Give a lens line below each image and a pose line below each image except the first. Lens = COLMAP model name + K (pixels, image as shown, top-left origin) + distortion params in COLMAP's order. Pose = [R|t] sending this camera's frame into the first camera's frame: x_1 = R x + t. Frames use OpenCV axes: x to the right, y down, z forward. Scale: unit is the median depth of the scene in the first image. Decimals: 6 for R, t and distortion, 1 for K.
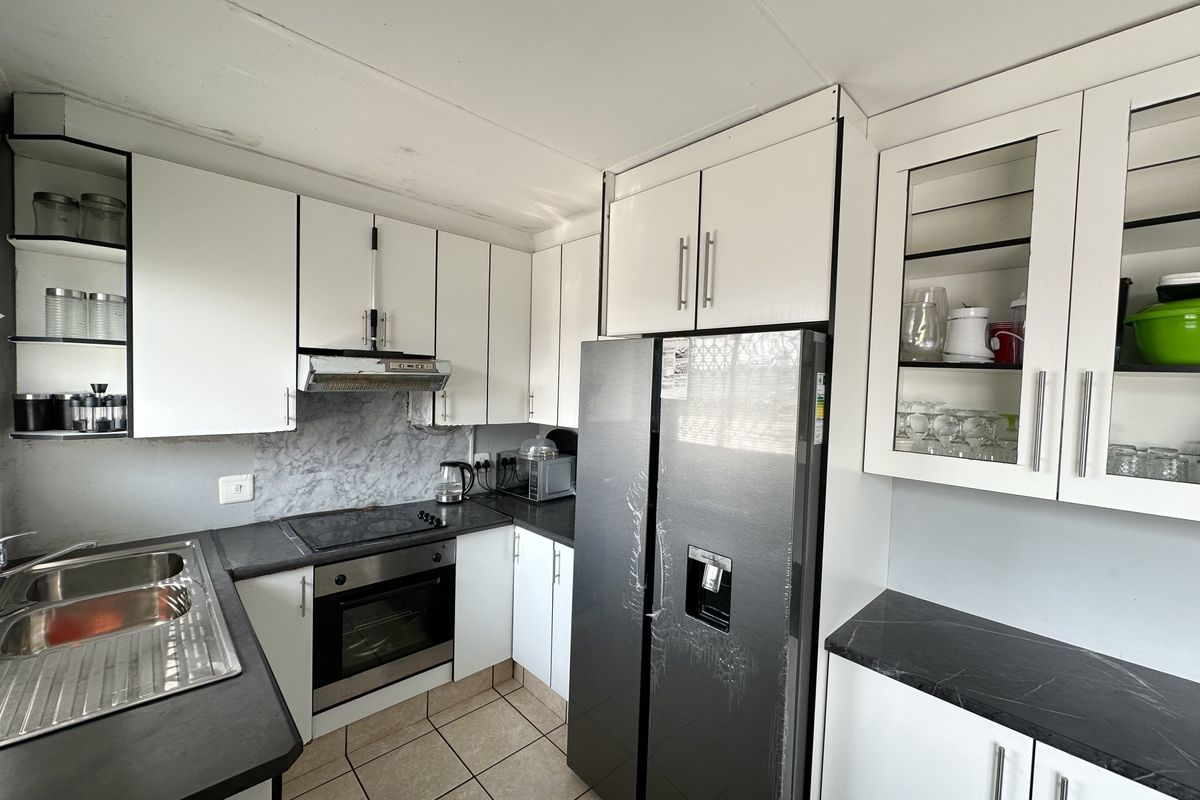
lens RADIAL K [[476.5, 0, 600.0], [0, 476.5, 400.0], [0, 0, 1]] dist [-0.000157, -0.000047]
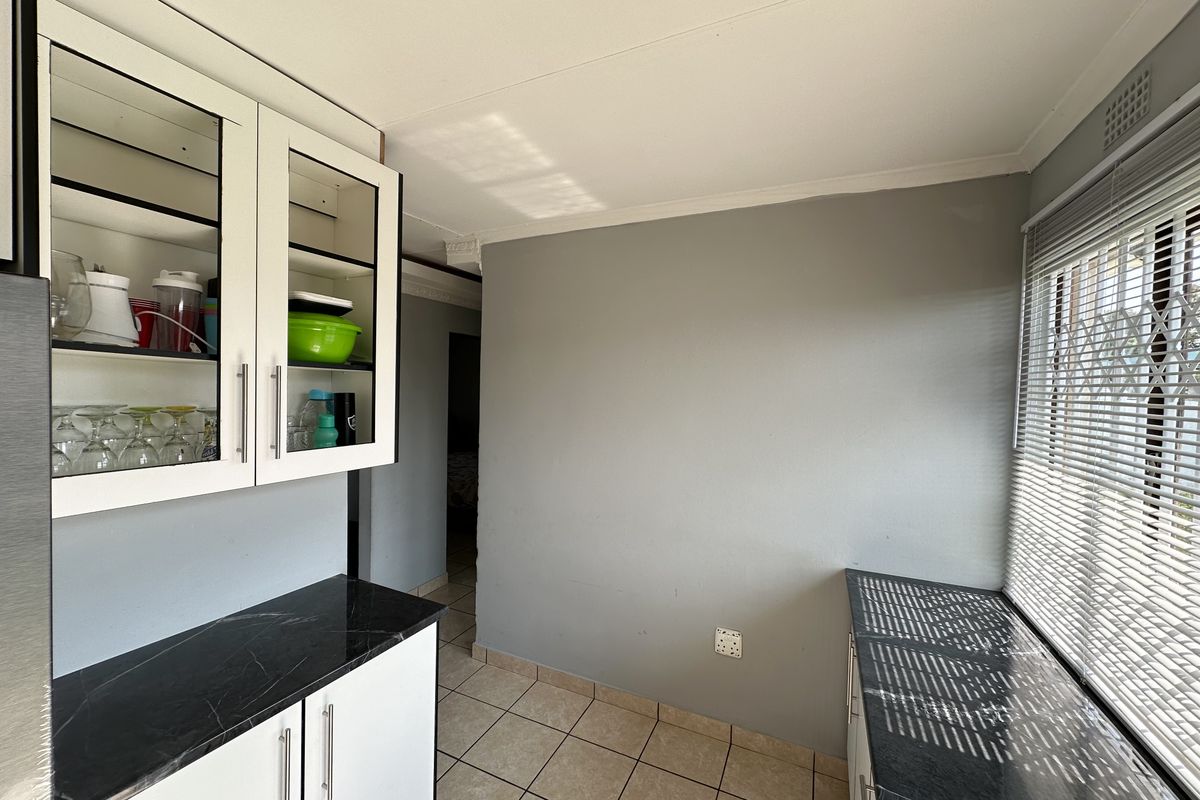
lens RADIAL K [[476.5, 0, 600.0], [0, 476.5, 400.0], [0, 0, 1]] dist [-0.000157, -0.000047]
pose [[-0.362393, -0.067883, 0.929550, -0.282016], [-0.010324, 0.997575, 0.068825, -0.058793], [-0.931968, 0.015345, -0.362215, 0.634617]]
